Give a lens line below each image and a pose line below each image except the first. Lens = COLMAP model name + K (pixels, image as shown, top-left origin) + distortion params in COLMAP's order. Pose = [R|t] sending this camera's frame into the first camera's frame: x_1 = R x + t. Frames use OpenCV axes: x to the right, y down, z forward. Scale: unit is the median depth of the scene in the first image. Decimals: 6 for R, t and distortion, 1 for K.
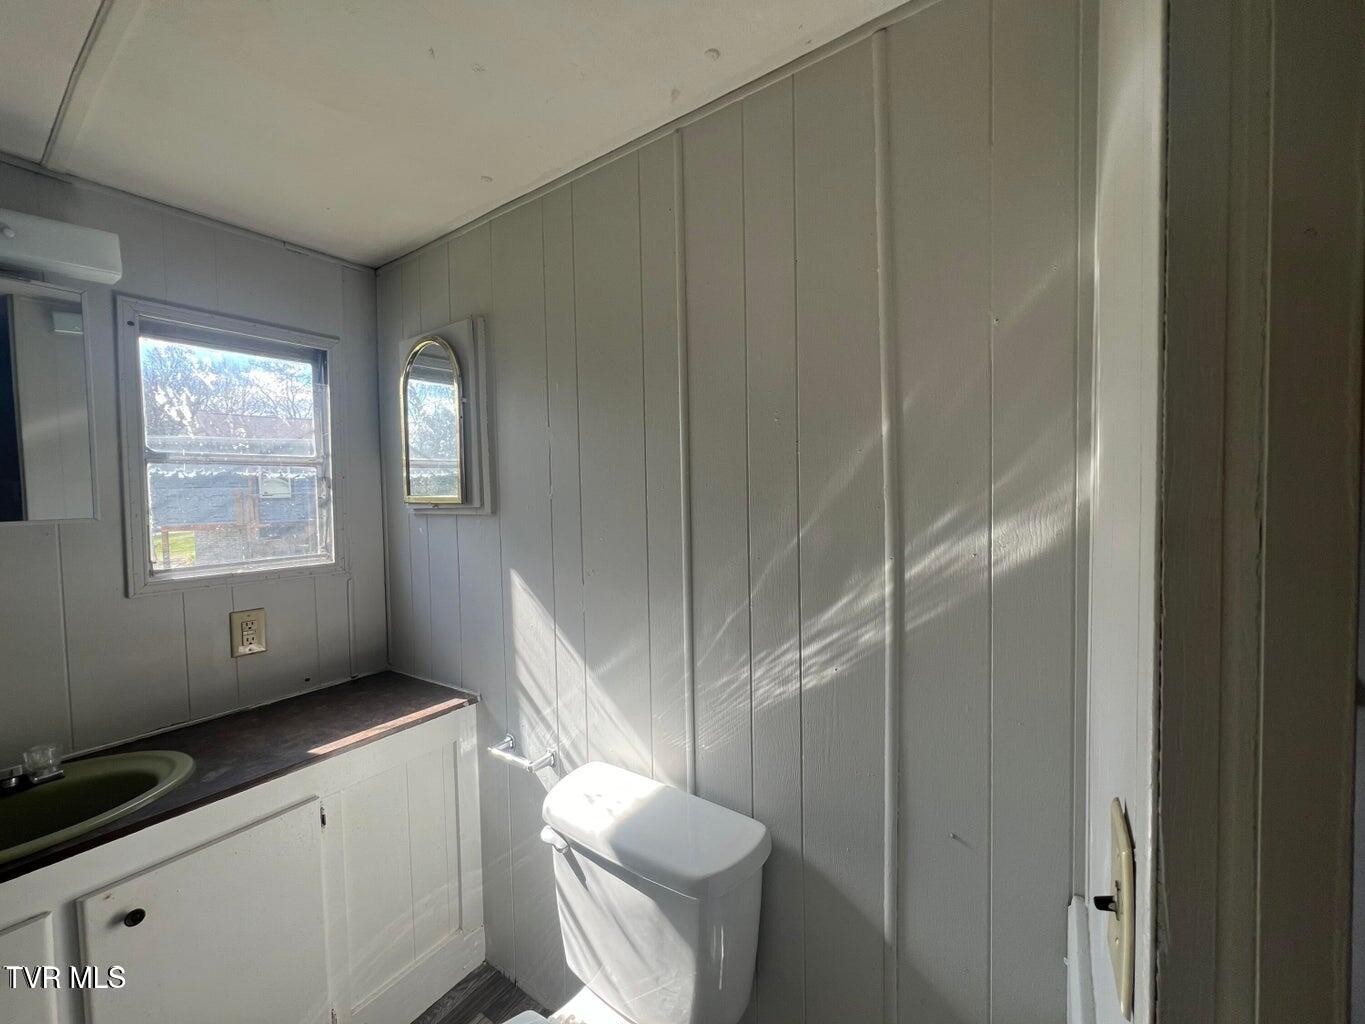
lens RADIAL K [[546.7, 0, 676.6], [0, 546.7, 512.6], [0, 0, 1]] dist [-0.000115, -0.000437]
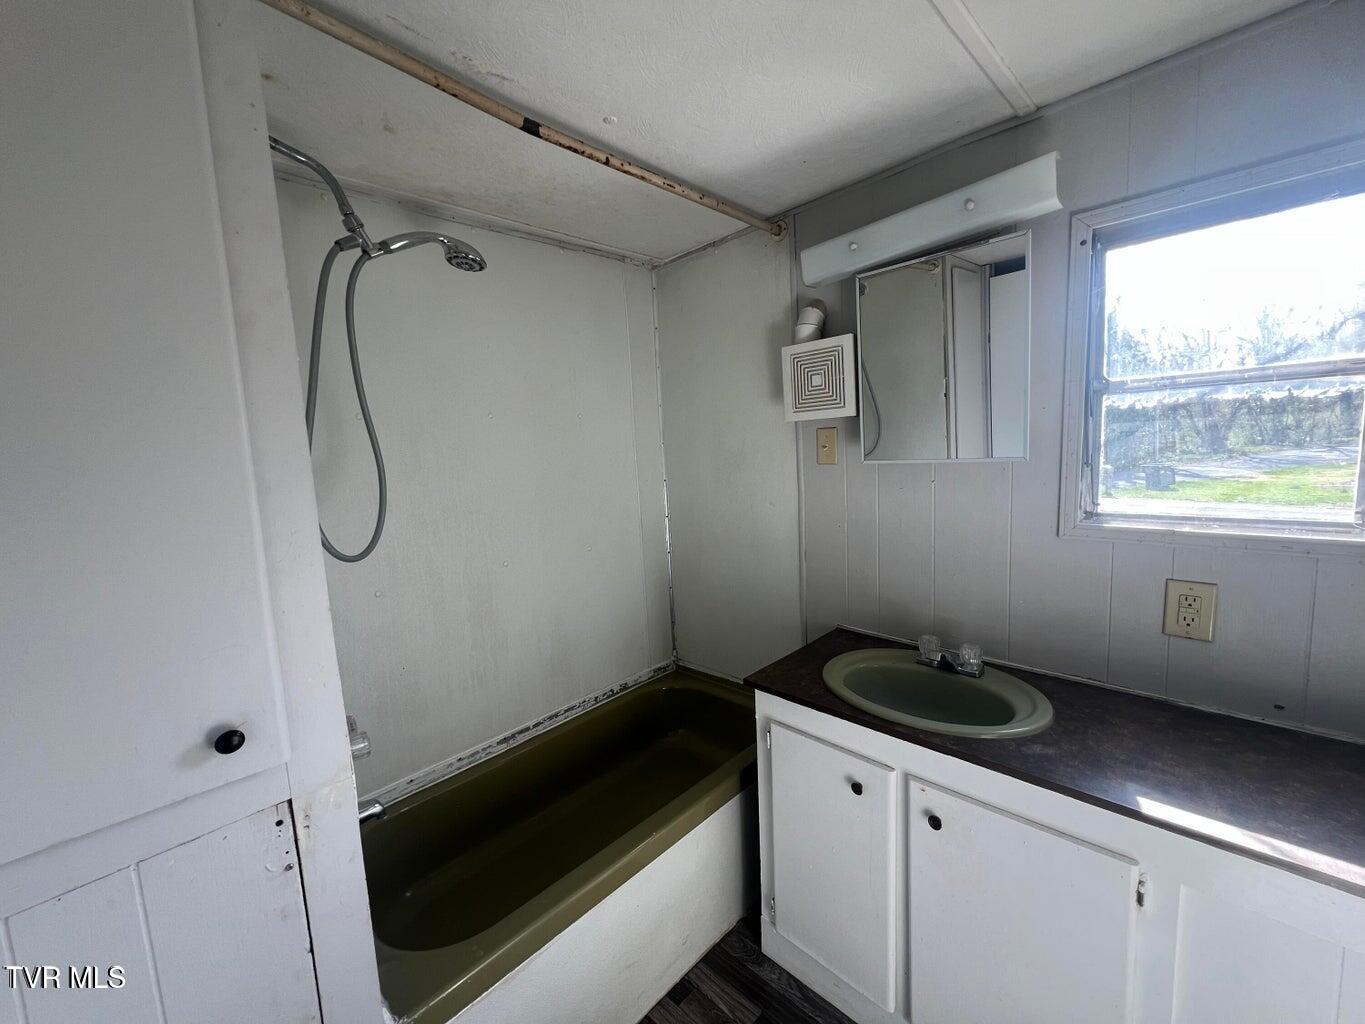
lens RADIAL K [[546.7, 0, 677.3], [0, 546.7, 509.9], [0, 0, 1]] dist [-0.000115, -0.000437]
pose [[-0.178285, 0.153475, -0.971936, 0.070878], [0.024152, 0.988146, 0.151605, -0.056161], [0.983682, 0.003554, -0.179878, 0.466710]]
